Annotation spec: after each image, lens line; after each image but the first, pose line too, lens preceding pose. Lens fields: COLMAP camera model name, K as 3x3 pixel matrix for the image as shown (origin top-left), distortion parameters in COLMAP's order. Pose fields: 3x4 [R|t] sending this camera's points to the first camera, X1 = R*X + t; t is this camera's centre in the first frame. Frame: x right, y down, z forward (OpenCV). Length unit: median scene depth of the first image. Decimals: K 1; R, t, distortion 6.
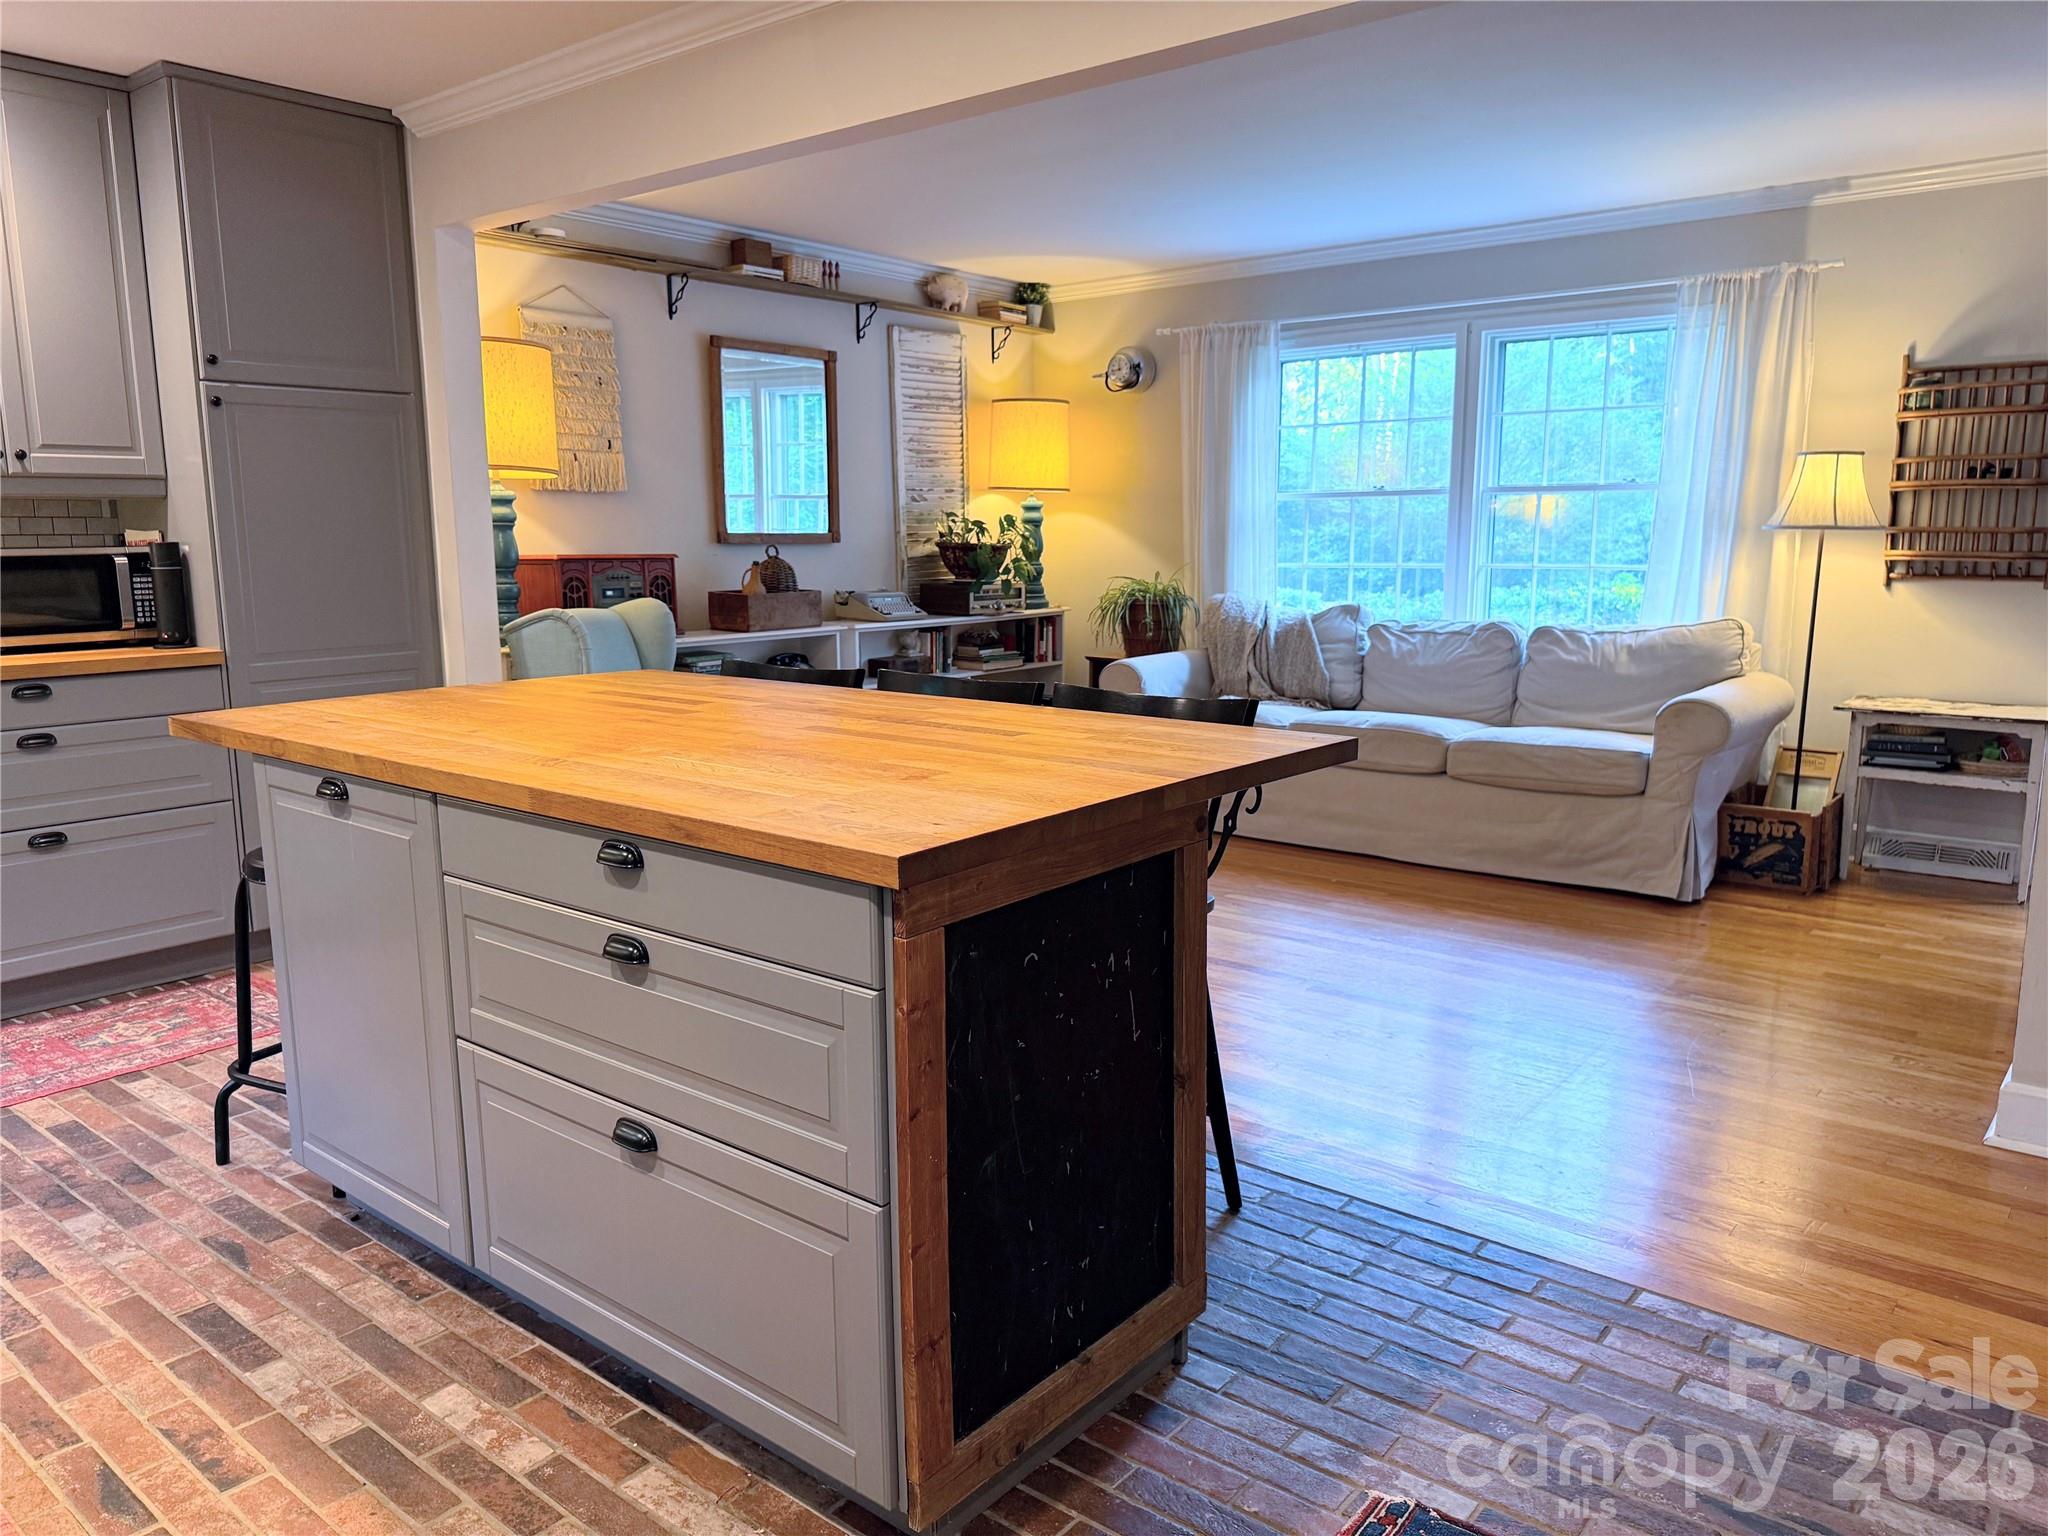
lens RADIAL K [[1430.9, 0, 1018.1], [0, 1430.9, 781.9], [0, 0, 1]] dist [0.074304, -0.100365]
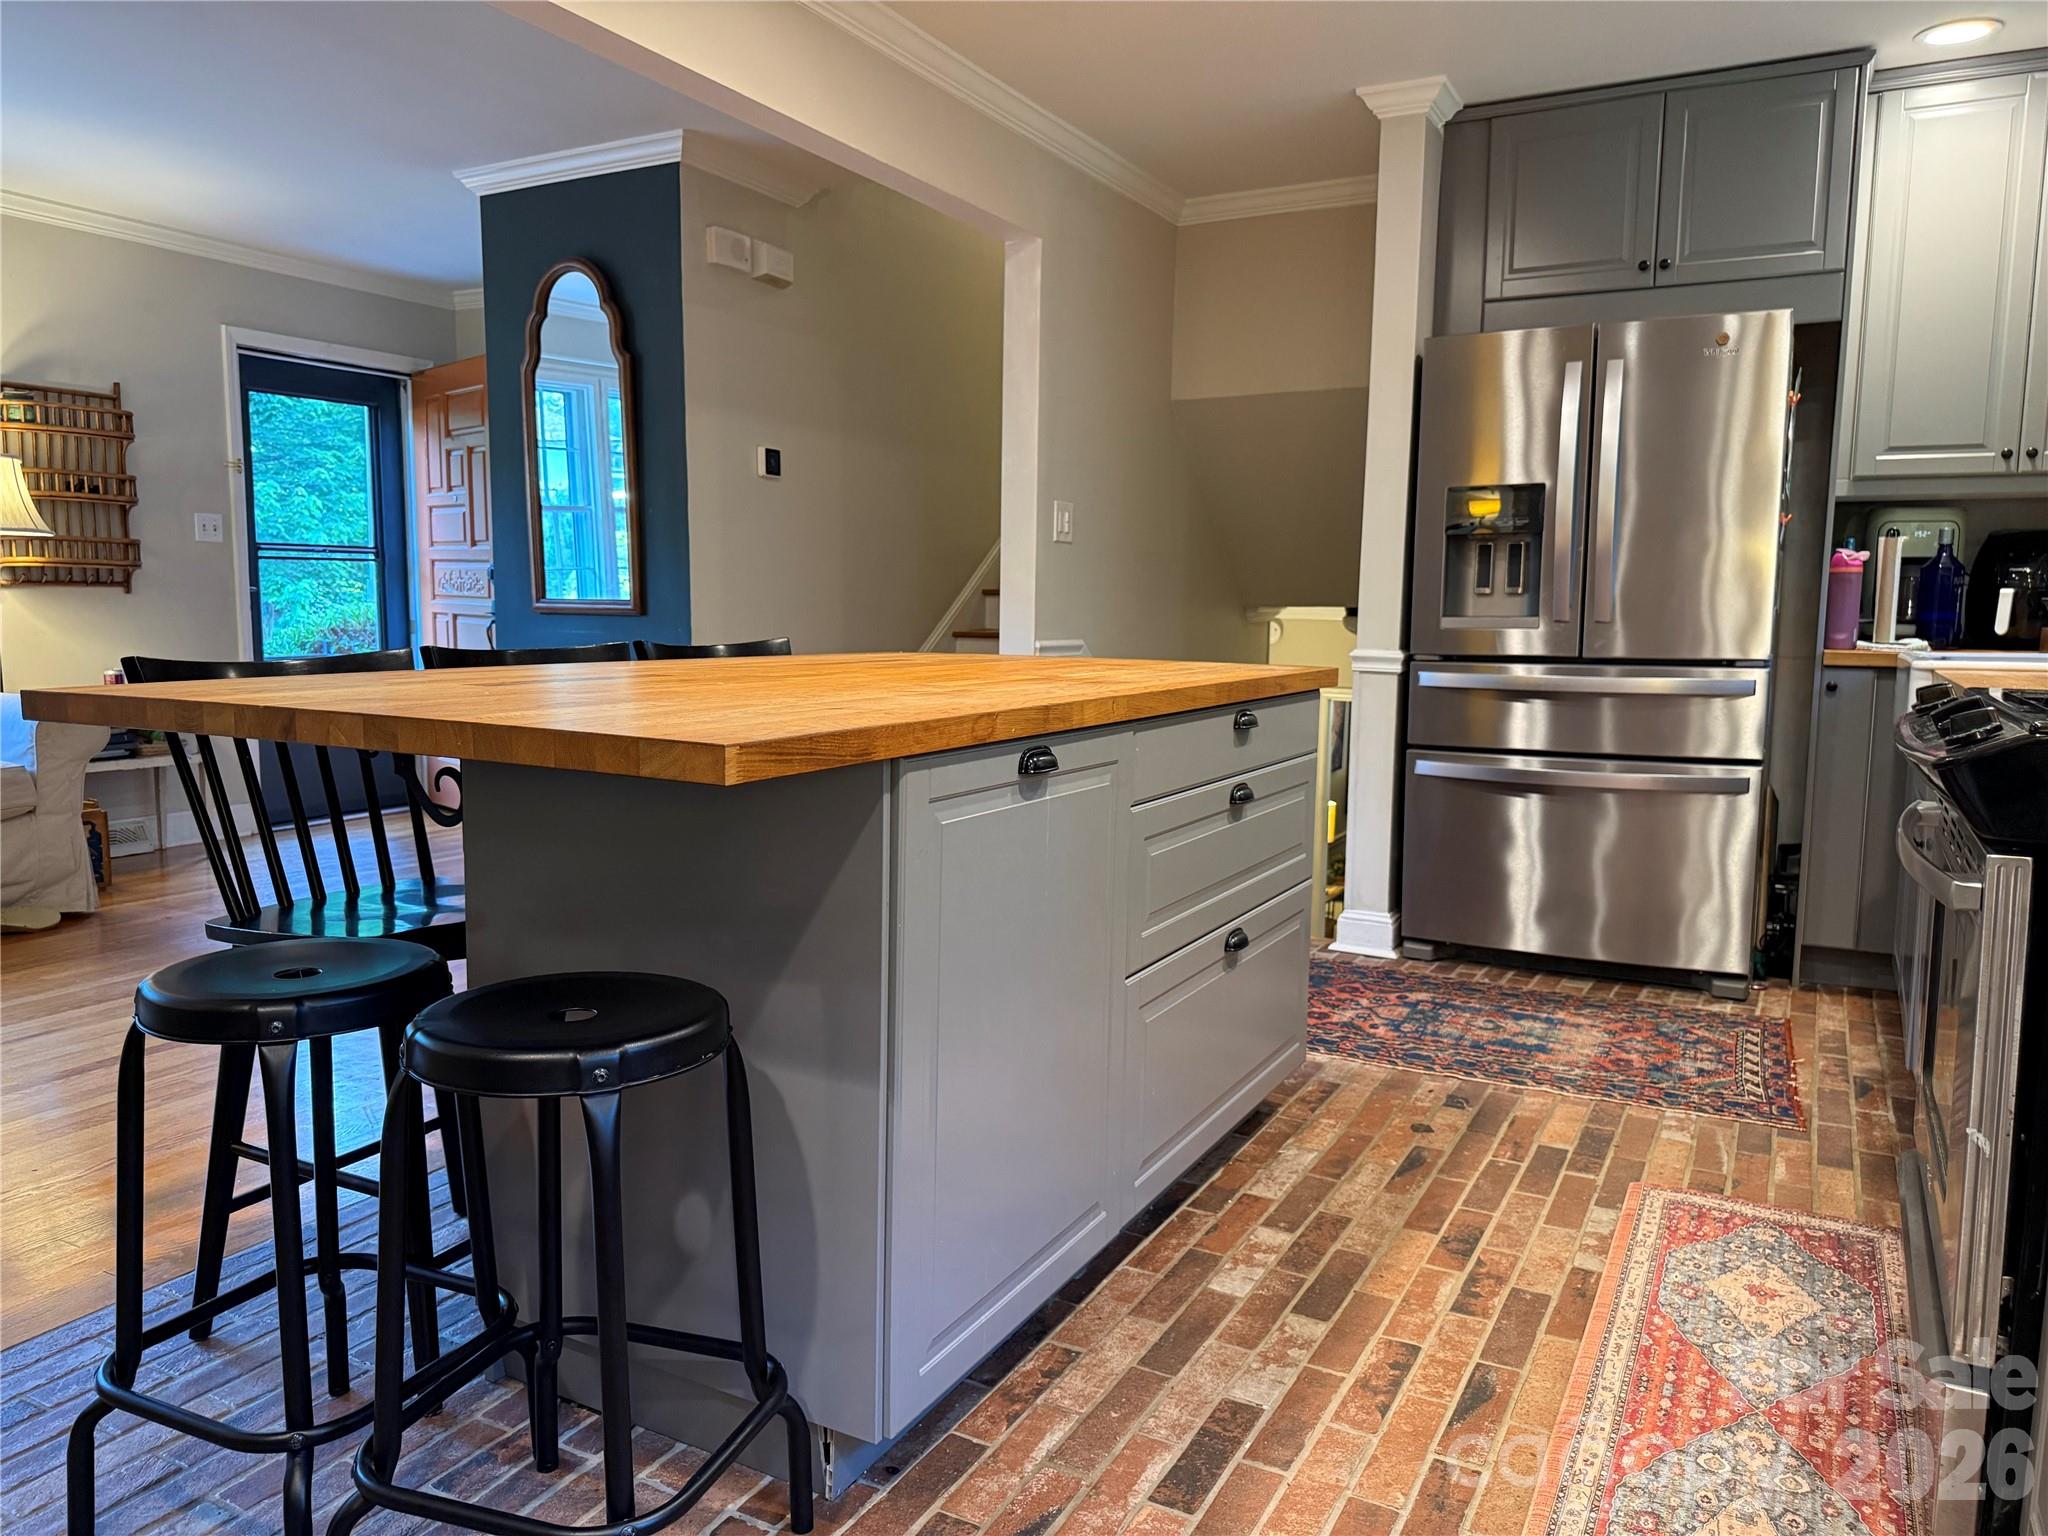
lens RADIAL K [[1420.9, 0, 998.8], [0, 1420.9, 767.9], [0, 0, 1]] dist [0.064377, -0.061692]
pose [[-0.165558, -0.116724, 0.979268, -0.486664], [0.164410, 0.975809, 0.144108, -0.042131], [-0.972399, 0.184859, -0.142362, 0.452198]]
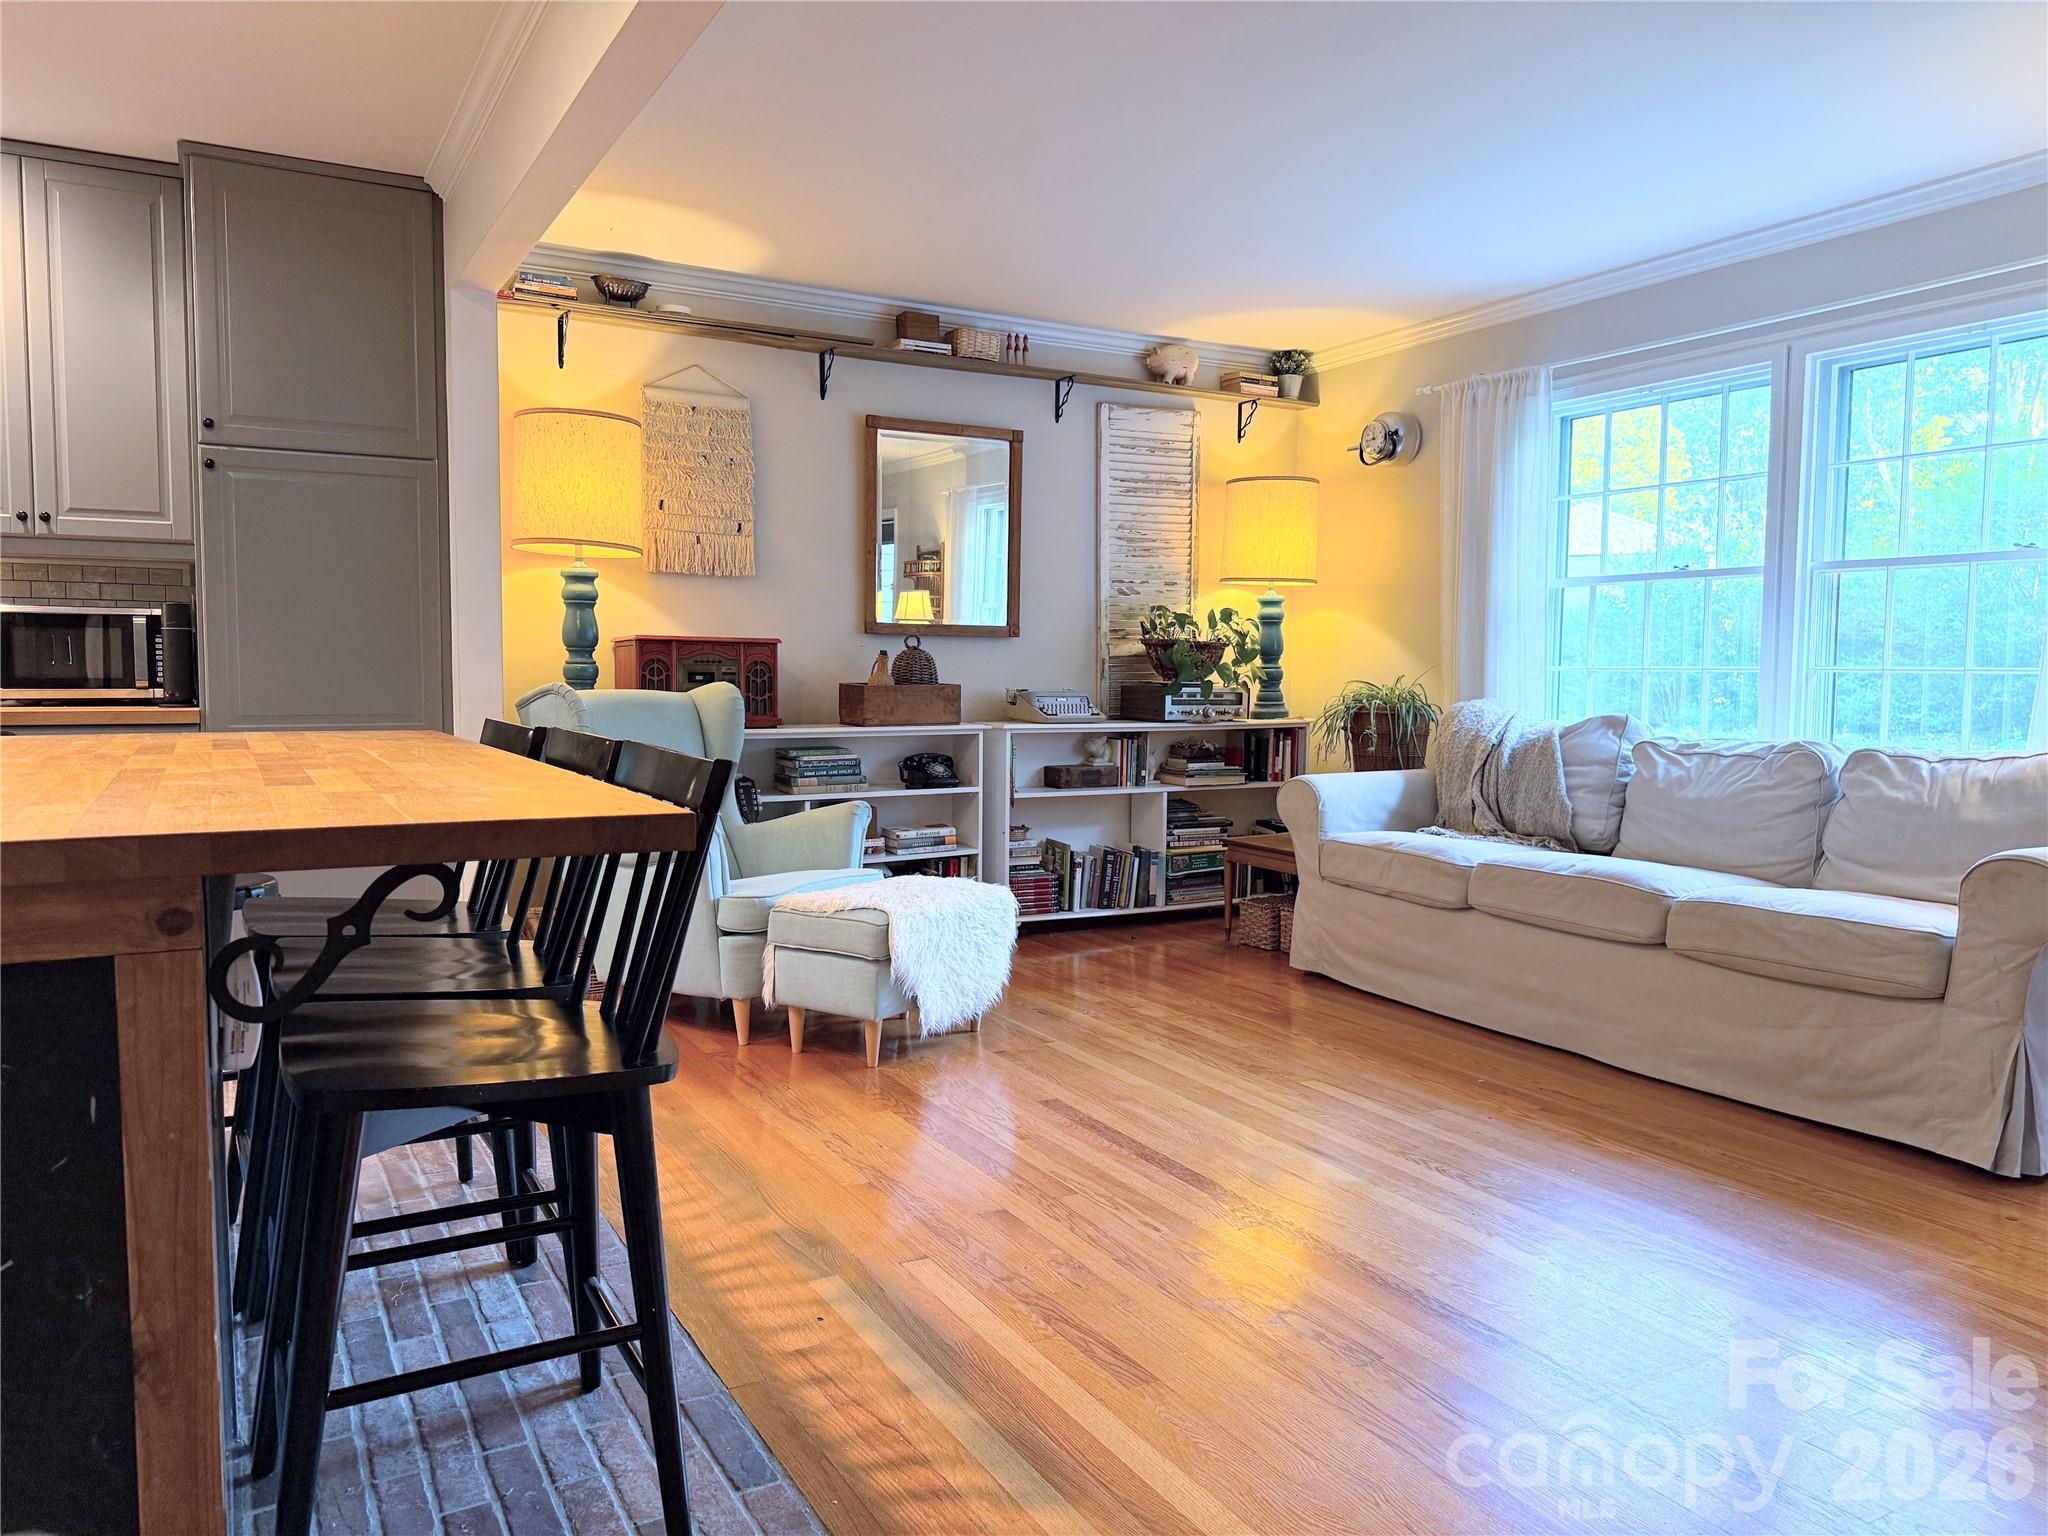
lens RADIAL K [[1428.9, 0, 1024.0], [0, 1428.9, 768.0], [0, 0, 1]] dist [0.120819, -0.176963]
pose [[0.928787, 0.038641, -0.368595, 0.246732], [-0.077742, 0.992736, -0.091823, -0.002175], [0.362370, 0.113939, 0.925044, 0.201307]]
